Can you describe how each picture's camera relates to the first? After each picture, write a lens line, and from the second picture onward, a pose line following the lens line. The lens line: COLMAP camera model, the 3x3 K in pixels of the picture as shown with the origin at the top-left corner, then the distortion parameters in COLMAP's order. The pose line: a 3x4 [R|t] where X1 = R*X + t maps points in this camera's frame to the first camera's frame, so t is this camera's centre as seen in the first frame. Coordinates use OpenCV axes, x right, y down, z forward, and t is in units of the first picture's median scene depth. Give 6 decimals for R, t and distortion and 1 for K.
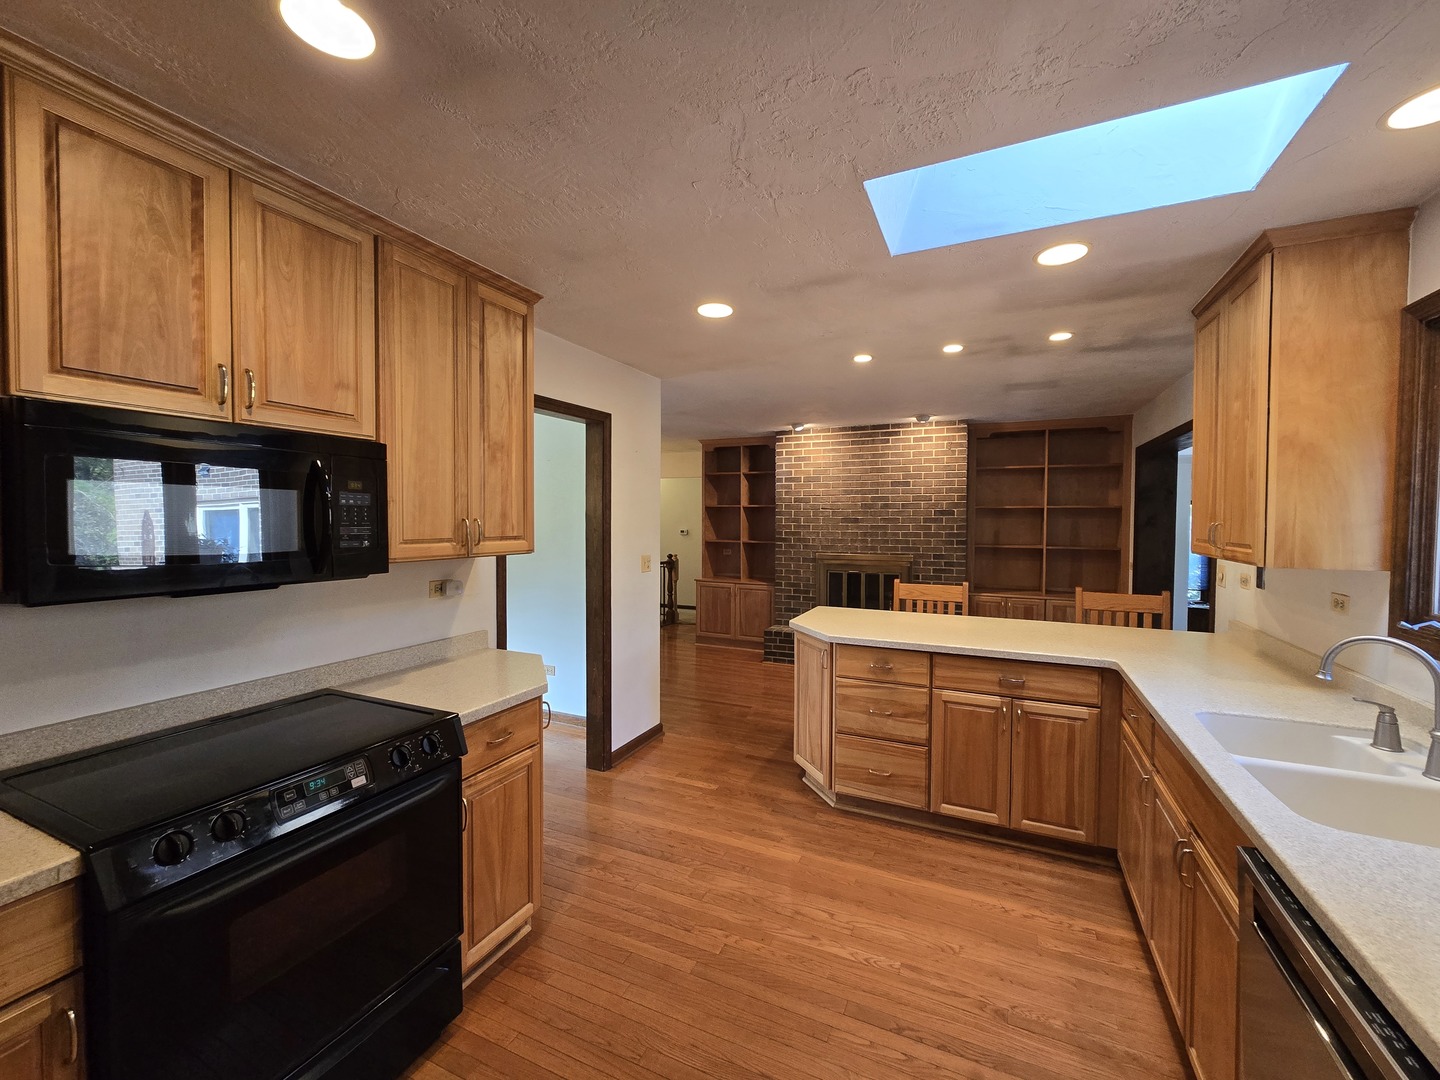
lens RADIAL K [[586.0, 0, 726.6], [0, 586.0, 531.4], [0, 0, 1]] dist [0.000637, -0.000186]
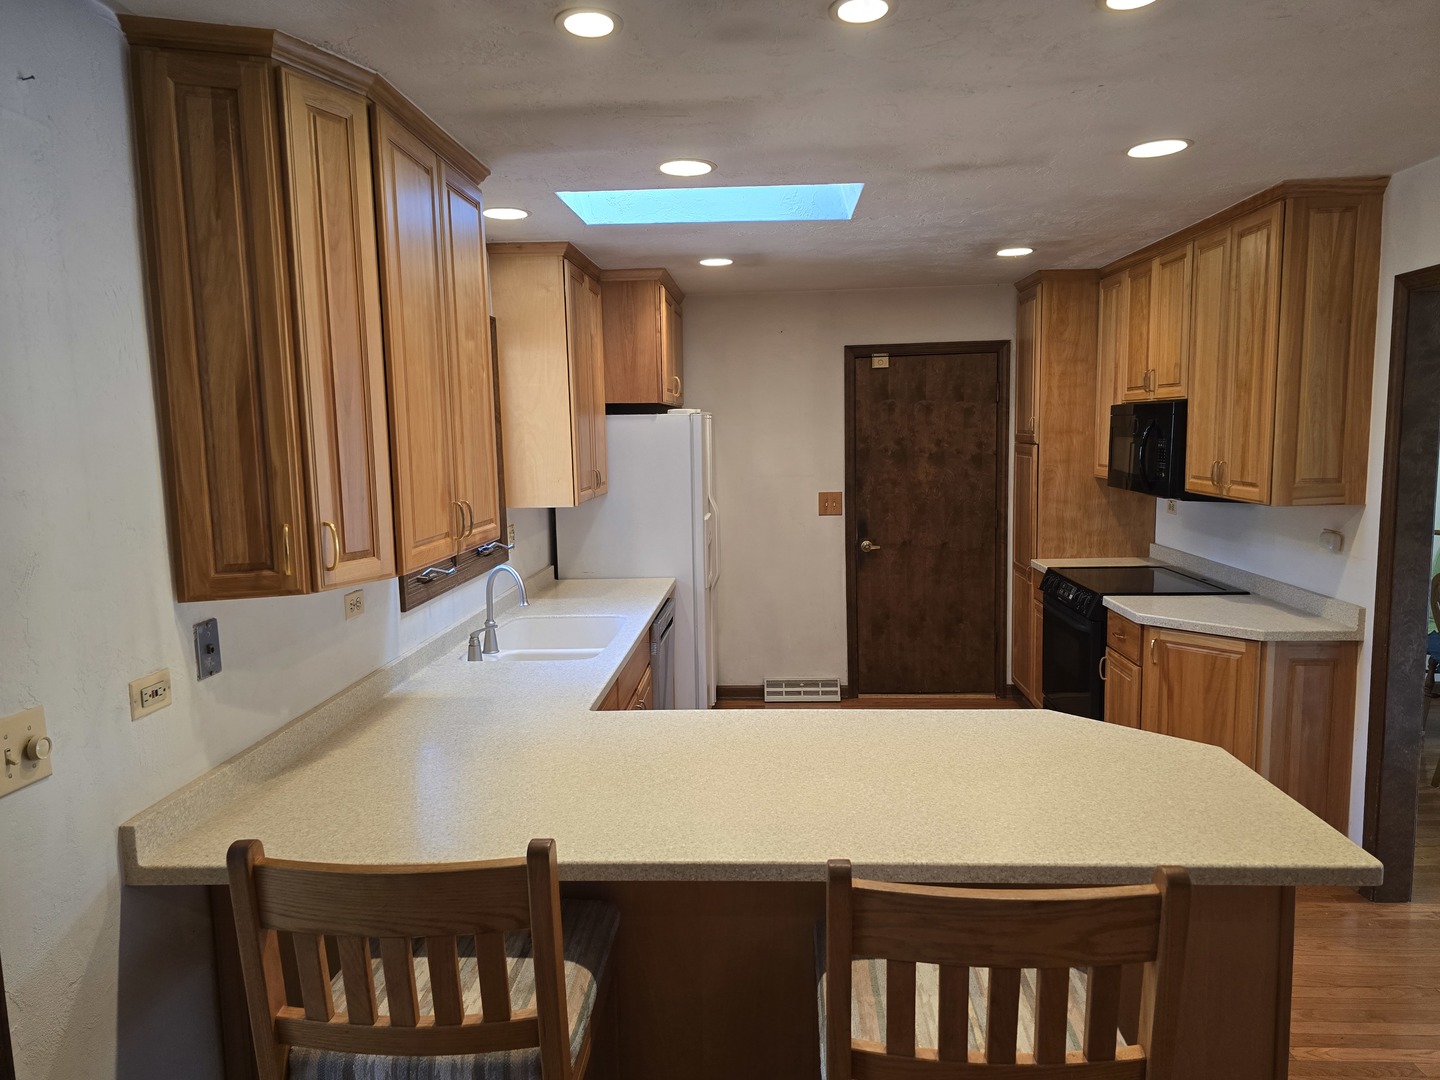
lens RADIAL K [[979.3, 0, 716.4], [0, 979.3, 542.4], [0, 0, 1]] dist [0.109634, -0.131343]
pose [[-0.932146, 0.059454, -0.357169, 0.777300], [0.010918, 0.990594, 0.136398, -0.096889], [0.361918, 0.123243, -0.924027, 1.740179]]
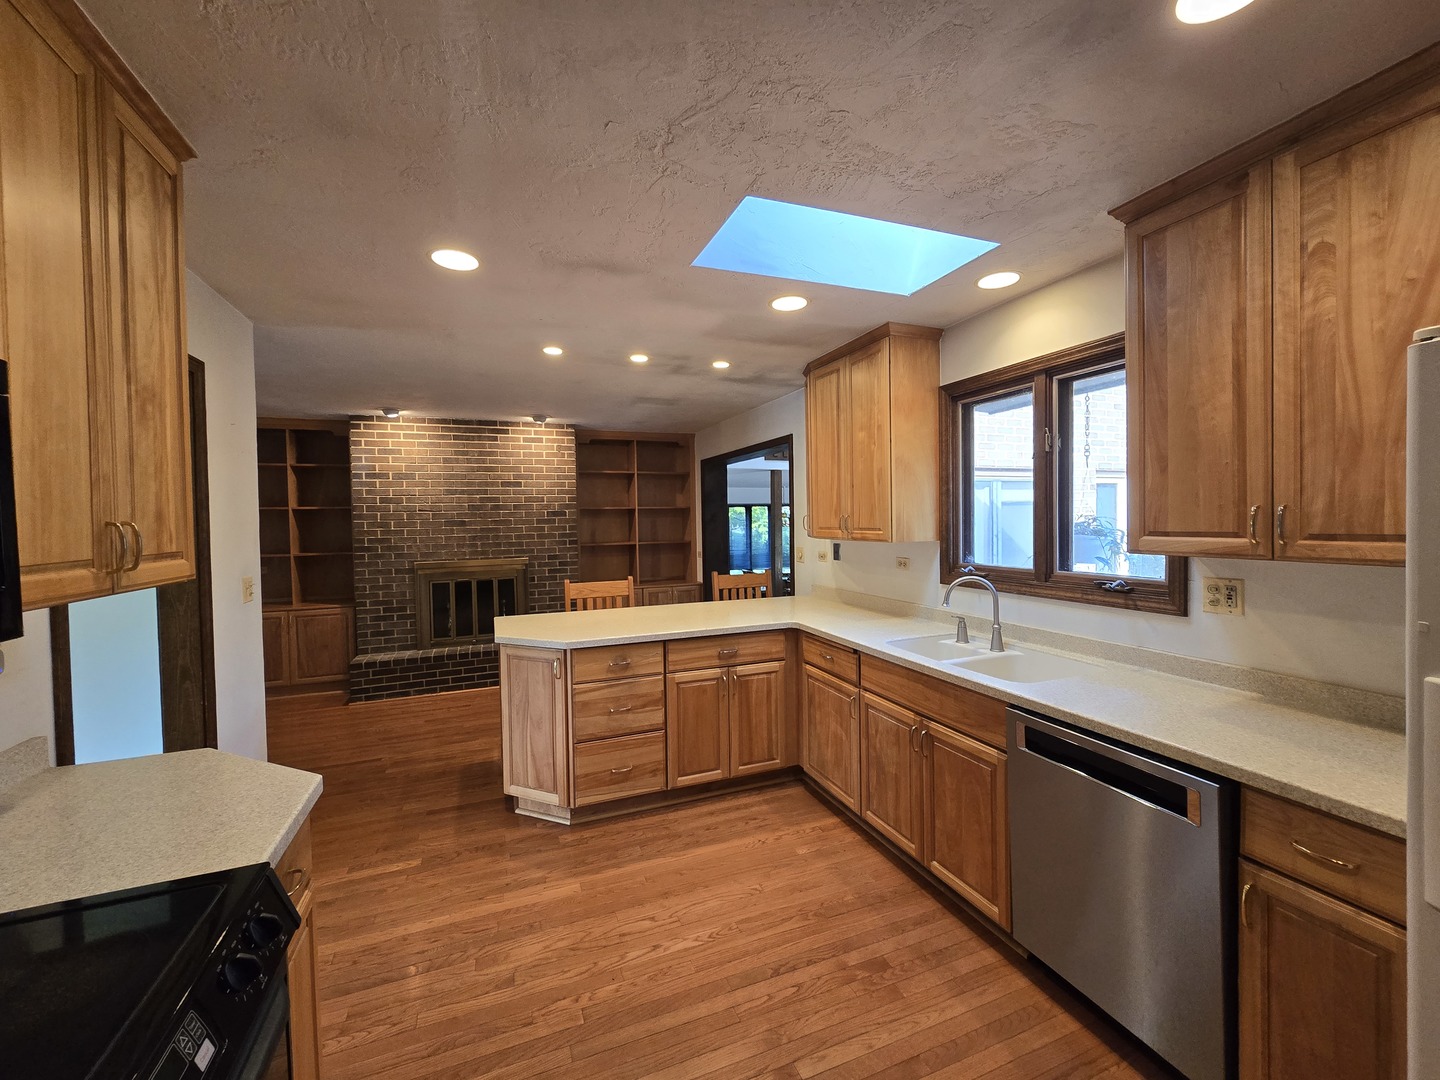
lens RADIAL K [[585.8, 0, 726.1], [0, 585.8, 529.9], [0, 0, 1]] dist [-0.000256, 0.000091]
pose [[0.693133, -0.030152, 0.720179, -0.326207], [0.037138, 0.999292, 0.006094, 0.002289], [-0.719853, 0.022522, 0.693762, 0.167707]]
